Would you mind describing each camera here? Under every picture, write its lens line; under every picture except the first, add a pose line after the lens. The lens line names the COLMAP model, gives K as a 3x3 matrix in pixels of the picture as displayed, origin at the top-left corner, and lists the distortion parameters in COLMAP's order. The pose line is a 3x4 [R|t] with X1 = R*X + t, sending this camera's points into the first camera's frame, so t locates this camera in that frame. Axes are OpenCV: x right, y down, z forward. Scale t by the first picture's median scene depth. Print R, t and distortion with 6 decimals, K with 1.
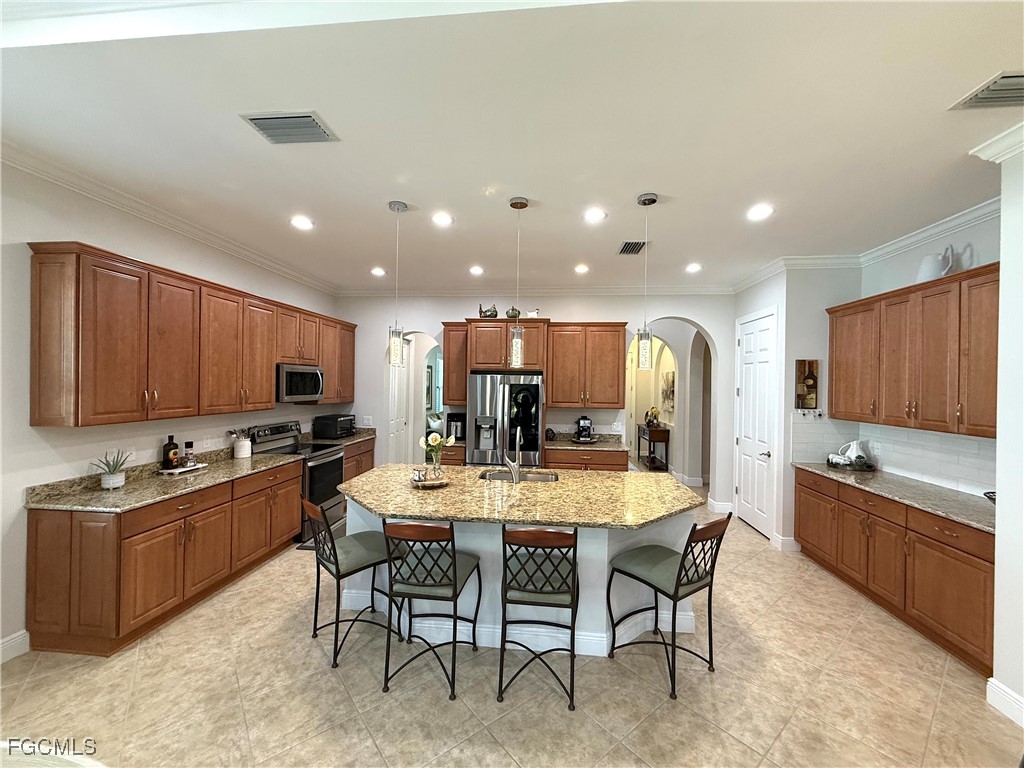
lens RADIAL K [[413.4, 0, 516.4], [0, 413.4, 381.9], [0, 0, 1]] dist [0.001386, -0.000599]
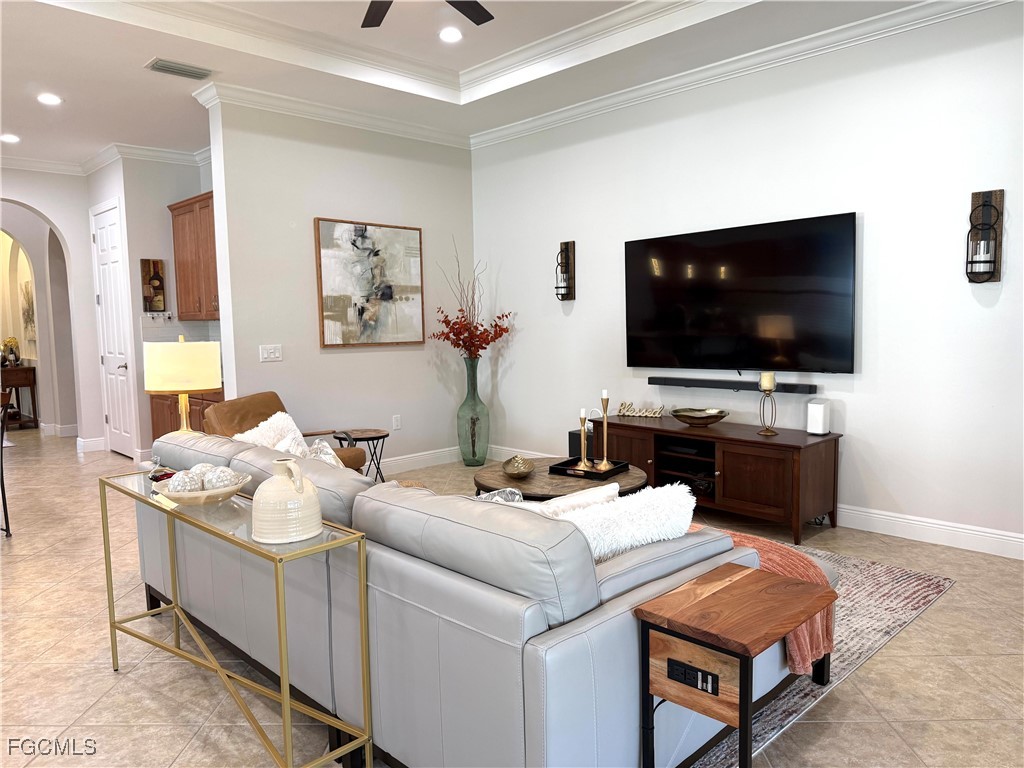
lens RADIAL K [[730.5, 0, 504.6], [0, 730.5, 385.9], [0, 0, 1]] dist [0.052865, -0.065603]
pose [[0.663668, -0.097384, 0.741661, -0.043691], [0.027352, 0.993986, 0.106040, 0.089390], [-0.747527, -0.050089, 0.662340, -0.848743]]
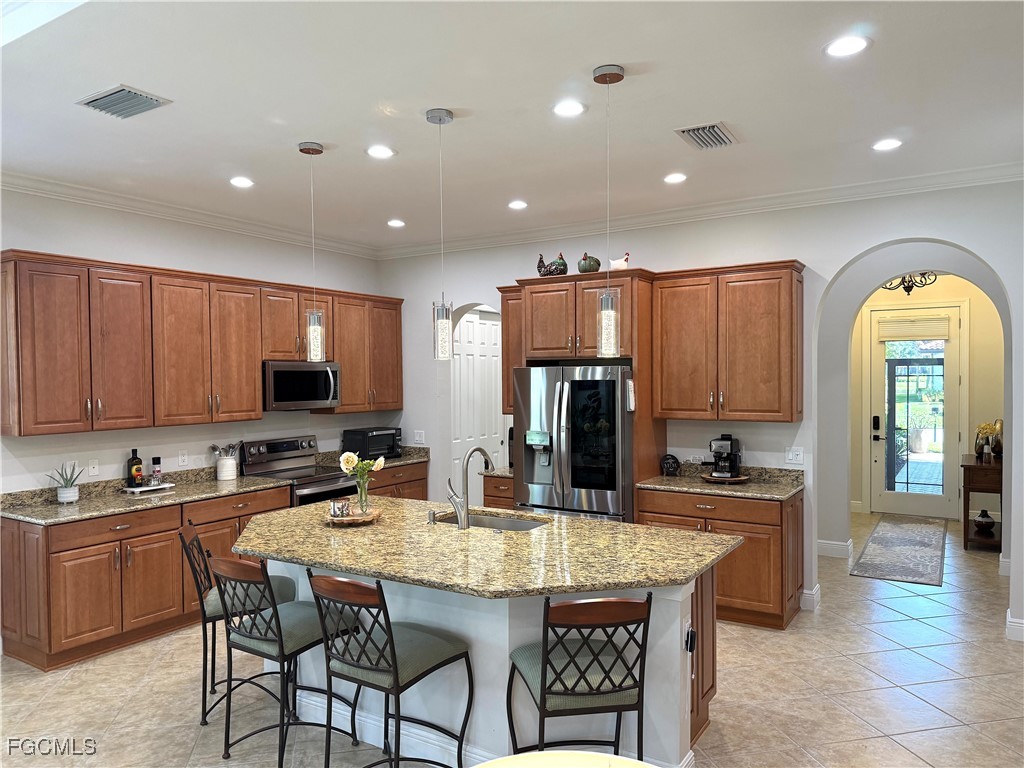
lens RADIAL K [[730.5, 0, 504.9], [0, 730.5, 386.4], [0, 0, 1]] dist [0.052865, -0.065603]
pose [[0.892204, -0.016434, -0.451334, 0.525310], [0.024414, 0.999632, 0.011862, -0.002288], [0.450973, -0.021602, 0.892276, -0.033564]]
